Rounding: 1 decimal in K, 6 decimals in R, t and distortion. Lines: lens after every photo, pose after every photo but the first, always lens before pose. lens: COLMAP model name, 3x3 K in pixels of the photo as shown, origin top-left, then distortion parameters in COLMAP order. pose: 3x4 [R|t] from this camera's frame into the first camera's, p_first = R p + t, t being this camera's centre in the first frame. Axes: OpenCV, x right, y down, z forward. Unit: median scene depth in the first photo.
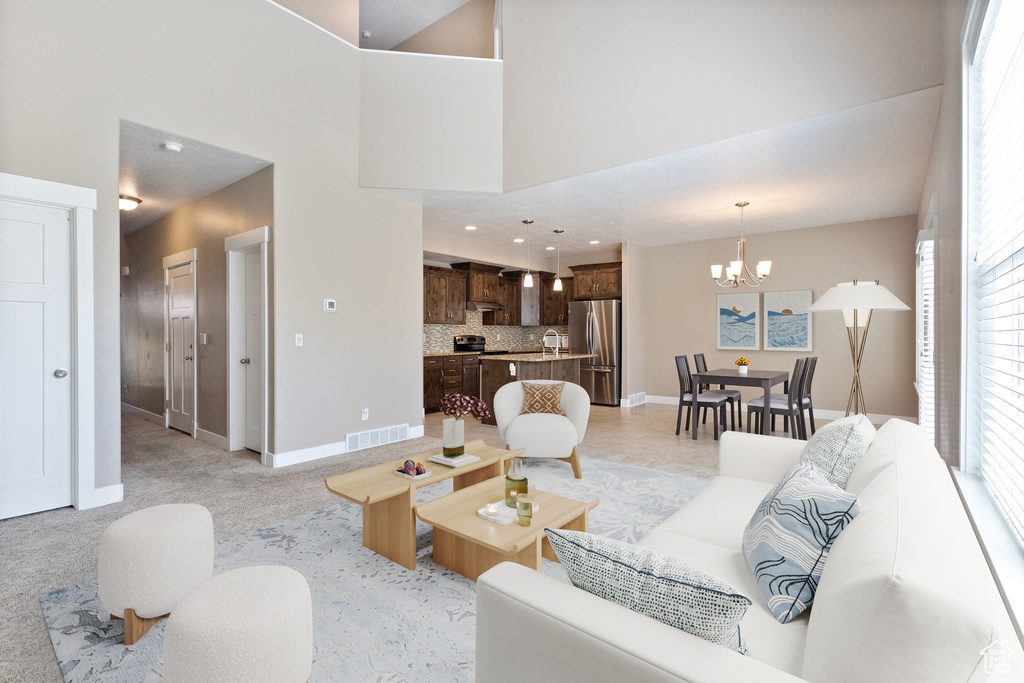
lens RADIAL K [[485.4, 0, 512.0], [0, 485.4, 341.5], [0, 0, 1]] dist [0.000385, 0.000157]
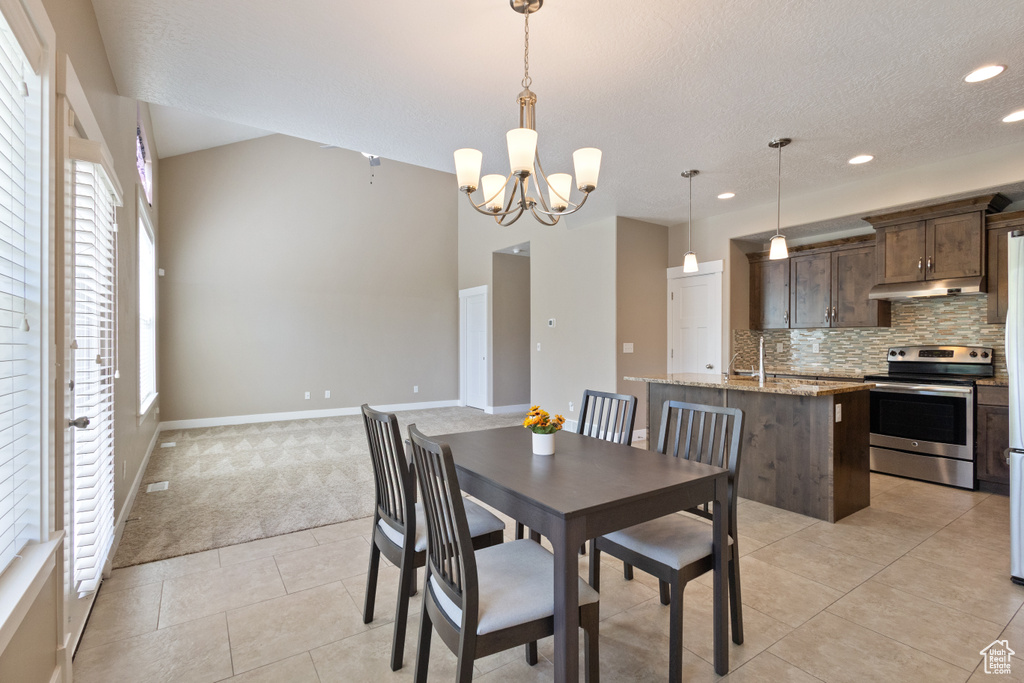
lens RADIAL K [[475.2, 0, 512.0], [0, 475.2, 341.5], [0, 0, 1]] dist [0.004461, 0.000911]
pose [[-0.308095, -0.003266, -0.951350, 0.568153], [-0.013525, 0.999908, 0.000948, -0.012182], [0.951260, 0.013159, -0.308110, 0.763056]]
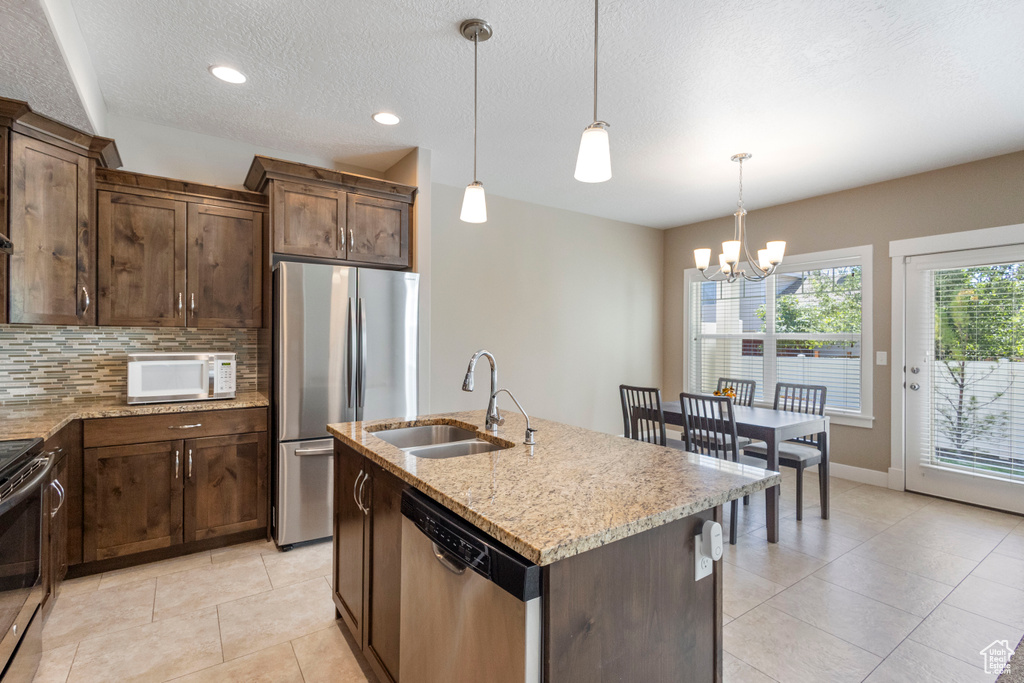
lens RADIAL K [[475.2, 0, 512.0], [0, 475.2, 341.5], [0, 0, 1]] dist [0.004461, 0.000911]
pose [[0.289389, -0.006400, 0.957190, -0.162072], [0.008762, 0.999953, 0.004037, -0.024888], [-0.957172, 0.007219, 0.289431, 0.765017]]
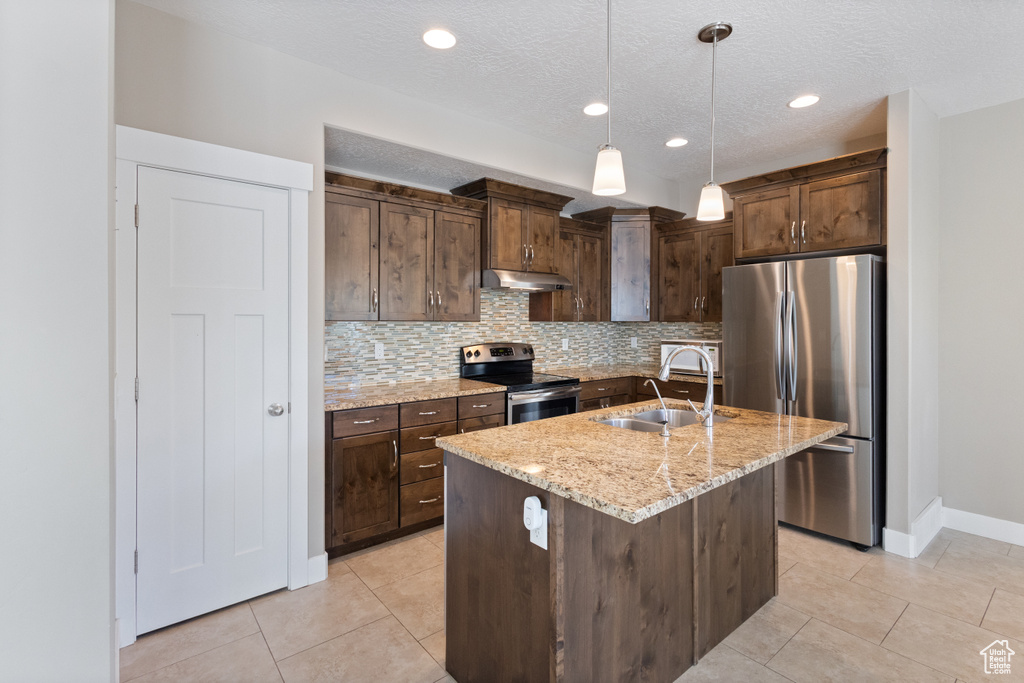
lens RADIAL K [[478.4, 0, 513.5], [0, 478.4, 322.2], [0, 0, 1]] dist [0.000227, -0.000077]
pose [[0.976249, 0.001641, -0.216646, 0.030892], [-0.004546, 0.999906, -0.012913, -0.028592], [0.216605, 0.013591, 0.976165, 0.574876]]
